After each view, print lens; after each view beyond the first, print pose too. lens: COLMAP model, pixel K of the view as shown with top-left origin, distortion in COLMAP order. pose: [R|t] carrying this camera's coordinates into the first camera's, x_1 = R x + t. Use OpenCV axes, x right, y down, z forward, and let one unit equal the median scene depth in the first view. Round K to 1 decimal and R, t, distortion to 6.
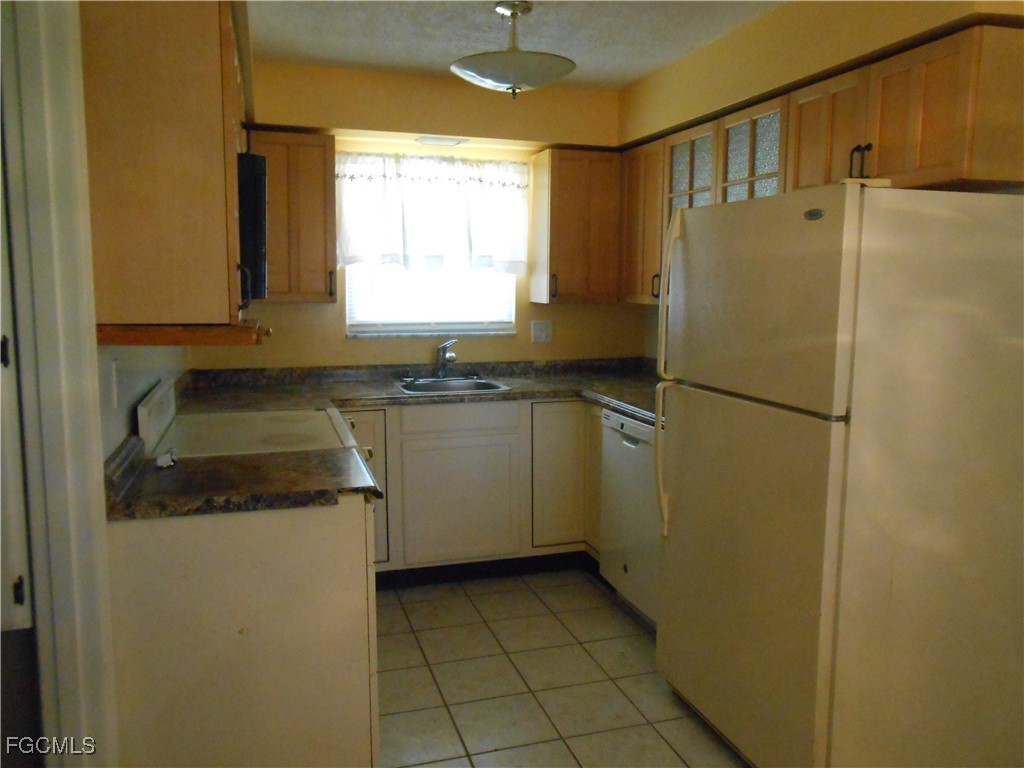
lens RADIAL K [[799.9, 0, 512.0], [0, 799.9, 384.5], [0, 0, 1]] dist [-0.051100, 0.052096]
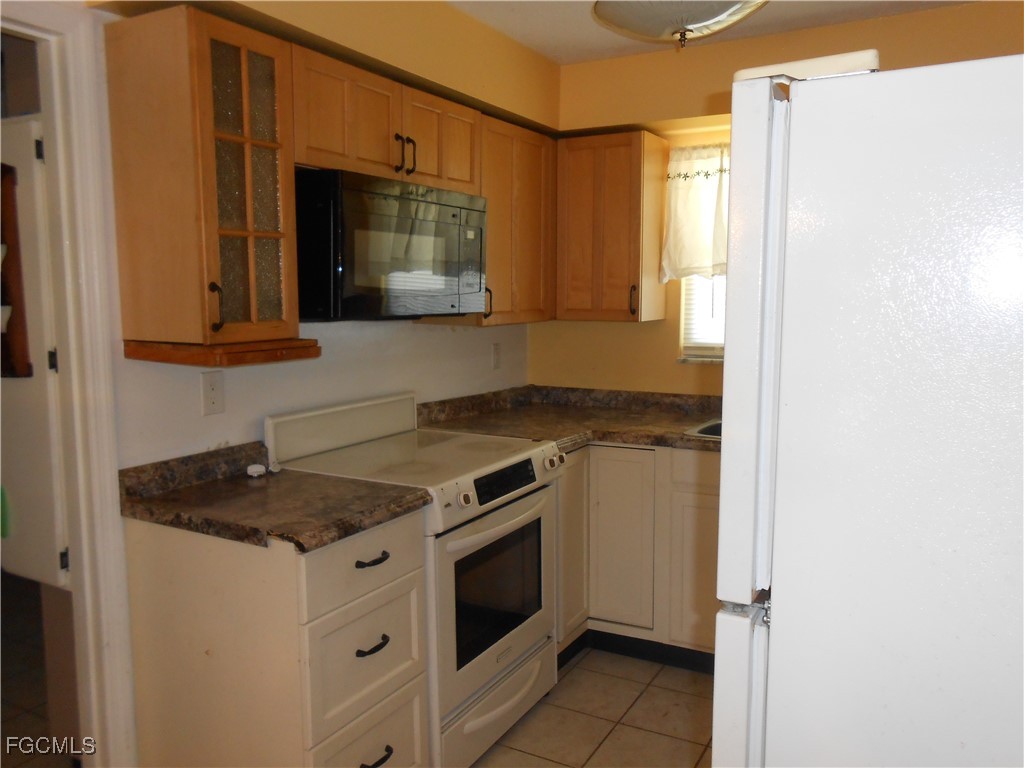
lens RADIAL K [[799.9, 0, 512.5], [0, 799.9, 383.0], [0, 0, 1]] dist [-0.051100, 0.052096]
pose [[0.695883, 0.073654, -0.714368, 0.306390], [-0.085981, 0.996117, 0.018948, -0.038615], [0.712990, 0.048237, 0.699513, 0.281770]]
